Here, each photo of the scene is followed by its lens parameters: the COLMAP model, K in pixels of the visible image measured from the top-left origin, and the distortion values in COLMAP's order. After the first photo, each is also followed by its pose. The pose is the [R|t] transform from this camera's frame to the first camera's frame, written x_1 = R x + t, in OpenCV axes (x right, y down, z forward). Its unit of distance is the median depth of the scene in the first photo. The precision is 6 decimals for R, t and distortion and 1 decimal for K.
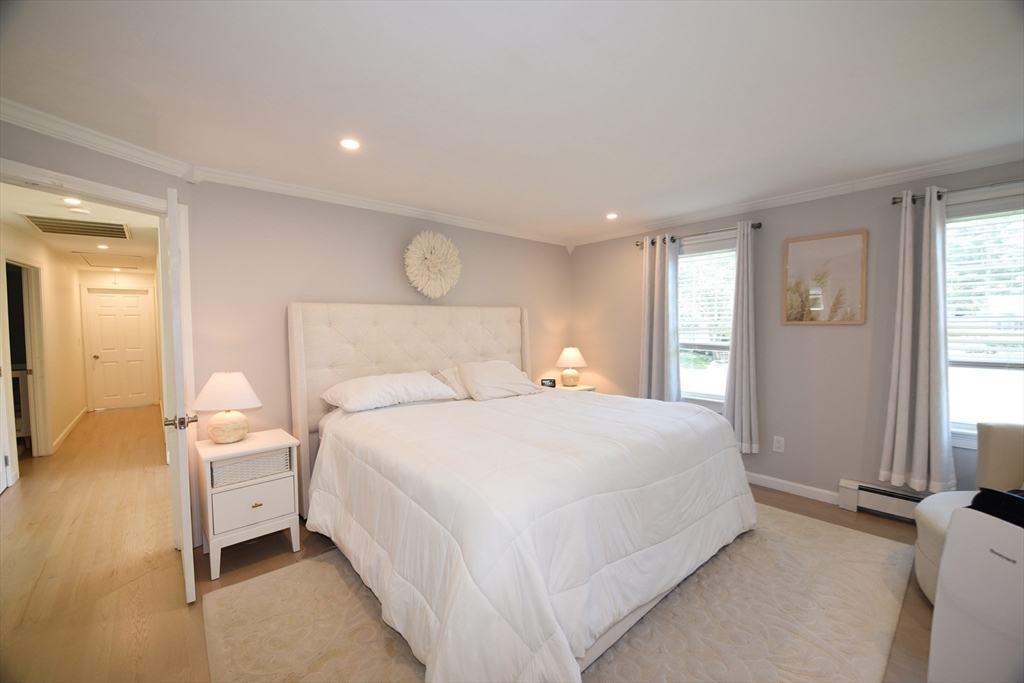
lens RADIAL K [[406.8, 0, 506.7], [0, 406.8, 341.2], [0, 0, 1]] dist [-0.012335, -0.001636]
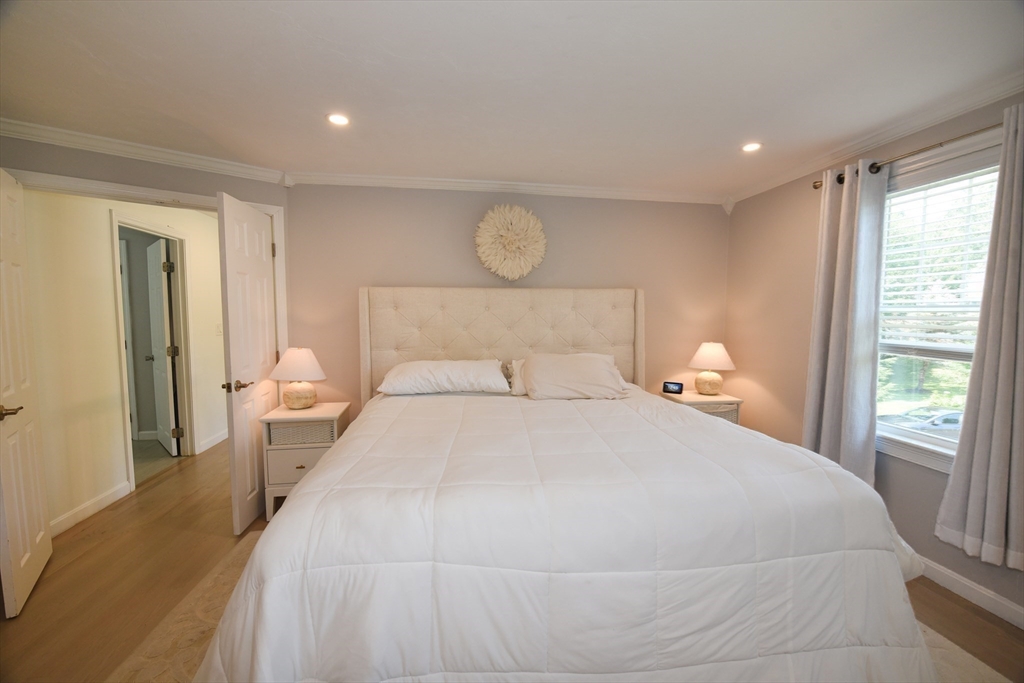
lens RADIAL K [[406.8, 0, 509.8], [0, 406.8, 341.1], [0, 0, 1]] dist [-0.012335, -0.001636]
pose [[0.847886, 0.046679, -0.528120, 0.299827], [-0.031311, 0.998787, 0.038011, -0.004214], [0.529254, -0.015693, 0.848319, 0.234045]]
